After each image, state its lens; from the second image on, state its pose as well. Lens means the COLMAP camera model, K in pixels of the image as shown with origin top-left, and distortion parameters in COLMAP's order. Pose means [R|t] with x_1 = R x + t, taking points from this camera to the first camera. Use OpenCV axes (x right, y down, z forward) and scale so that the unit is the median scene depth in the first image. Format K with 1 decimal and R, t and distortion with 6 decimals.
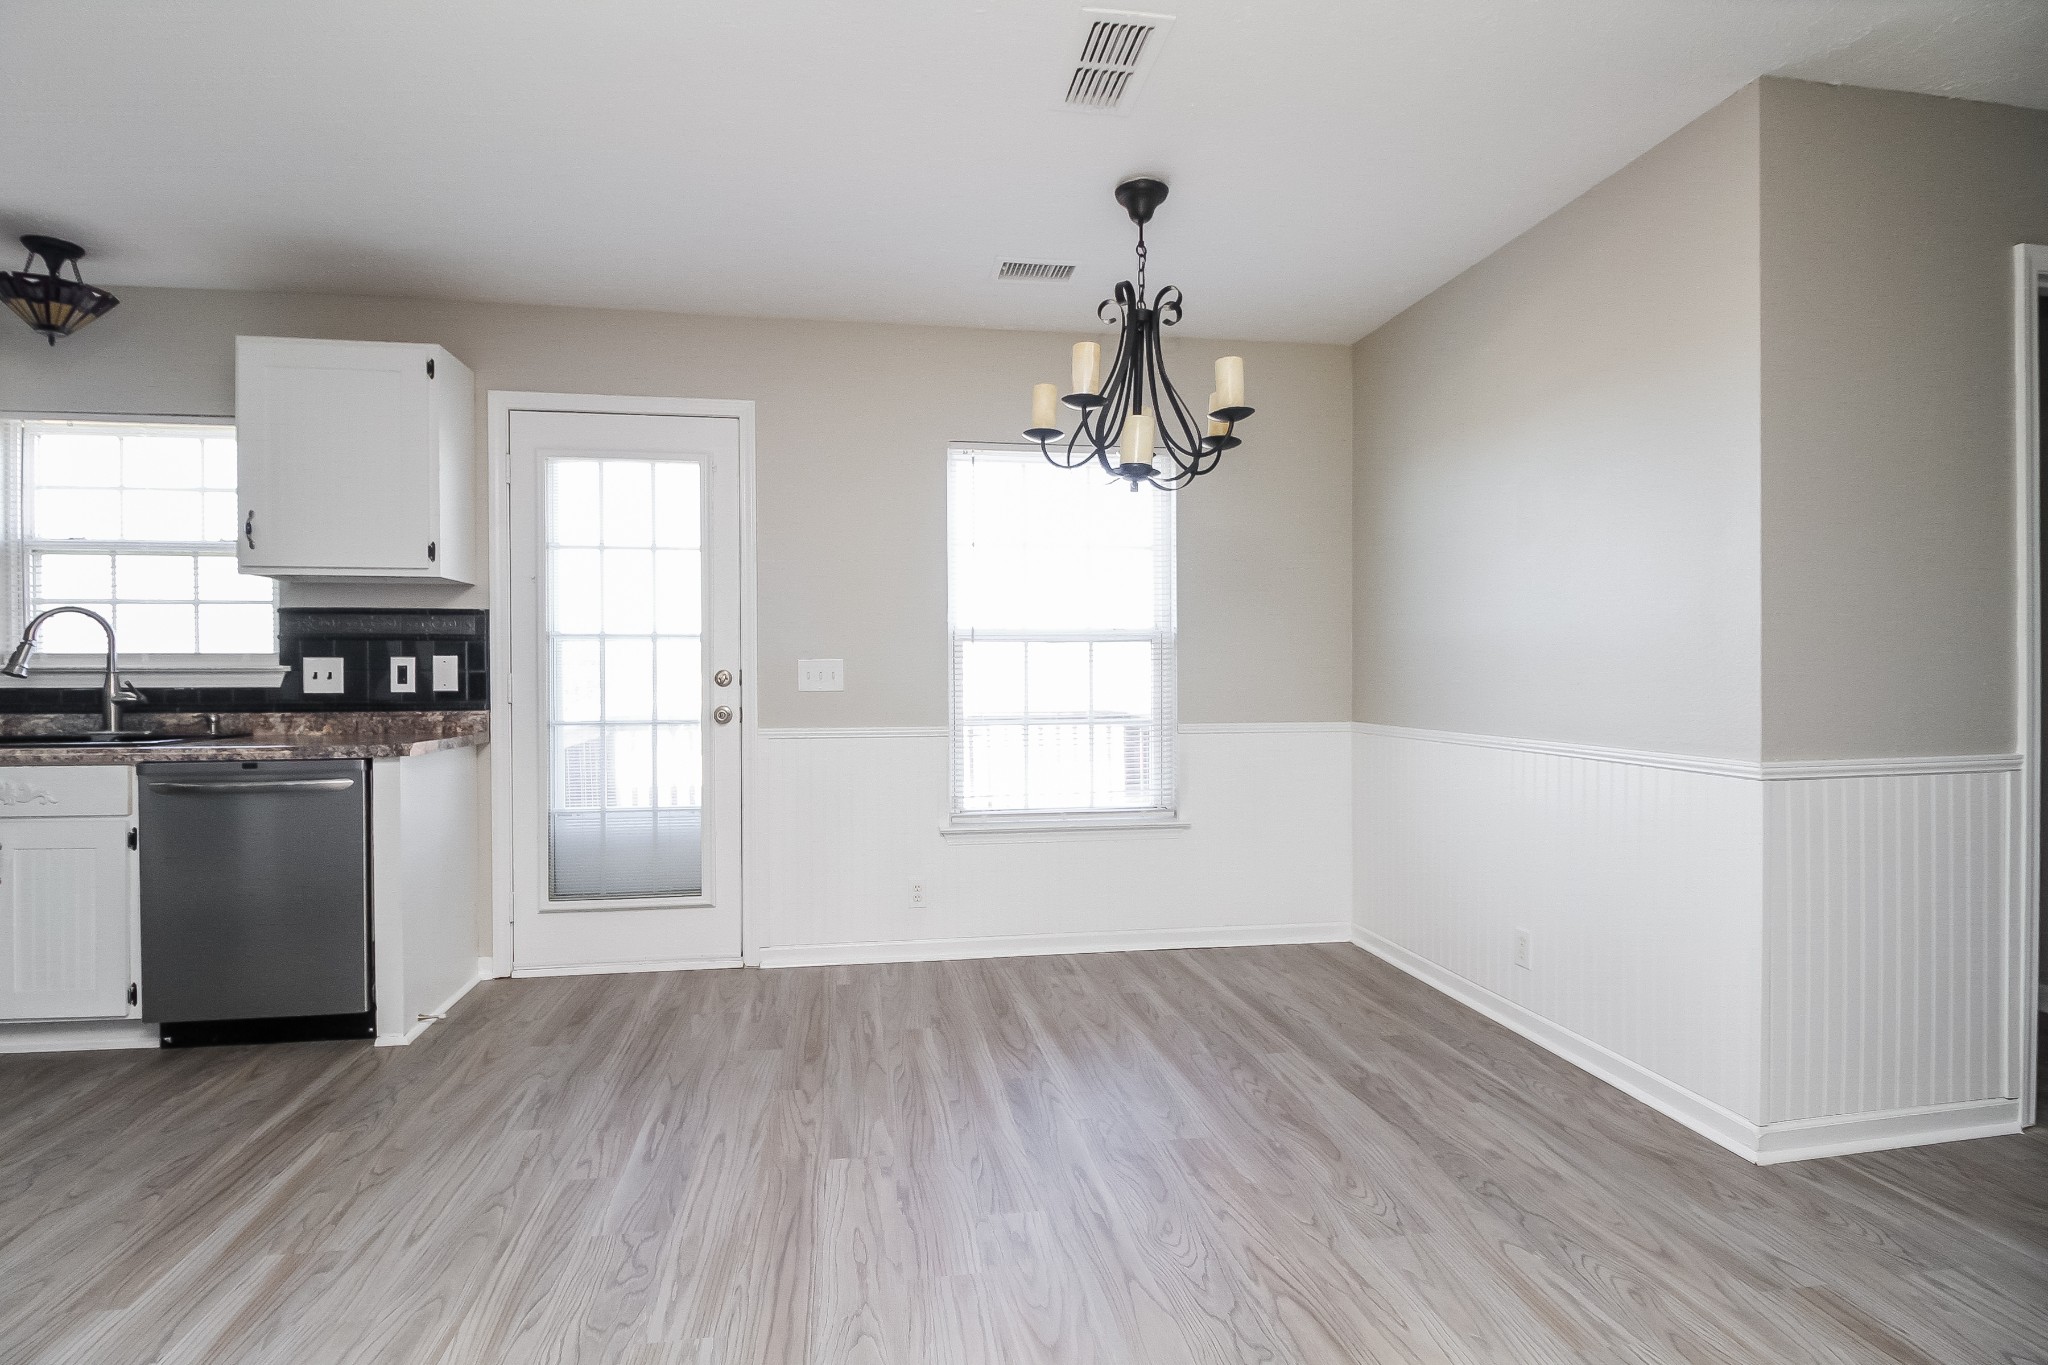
lens RADIAL K [[959.9, 0, 1009.9], [0, 959.9, 676.3], [0, 0, 1]] dist [-0.005791, -0.007080]
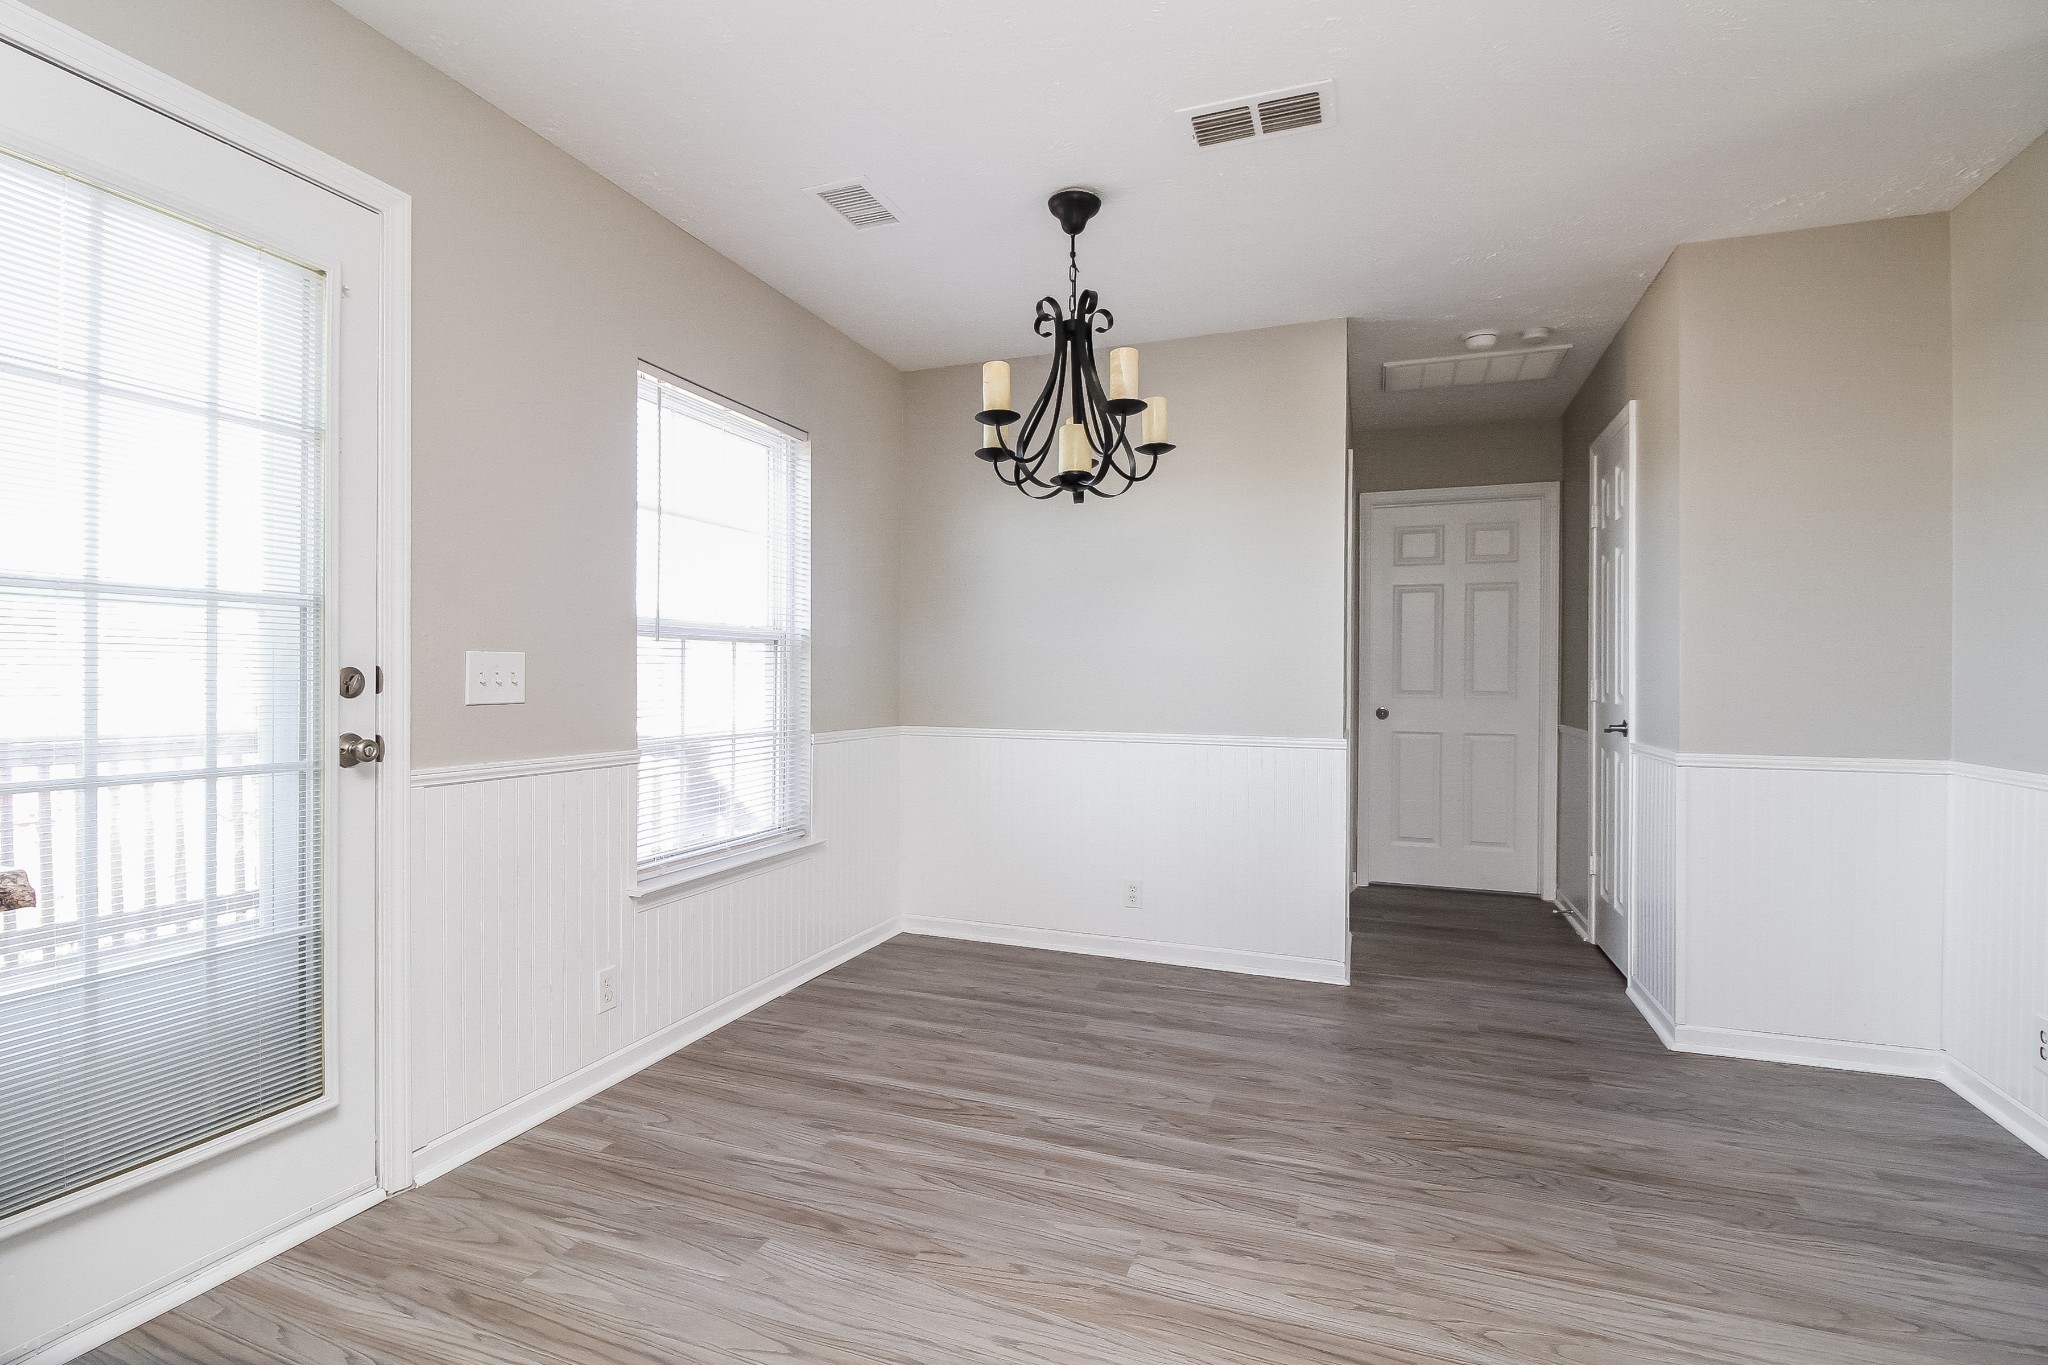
lens RADIAL K [[959.9, 0, 988.2], [0, 959.9, 676.0], [0, 0, 1]] dist [-0.005791, -0.007080]
pose [[0.523183, 0.011154, 0.852147, -0.621314], [-0.004193, 0.999936, -0.010515, 0.003916], [-0.852210, 0.001928, 0.523196, 0.446314]]
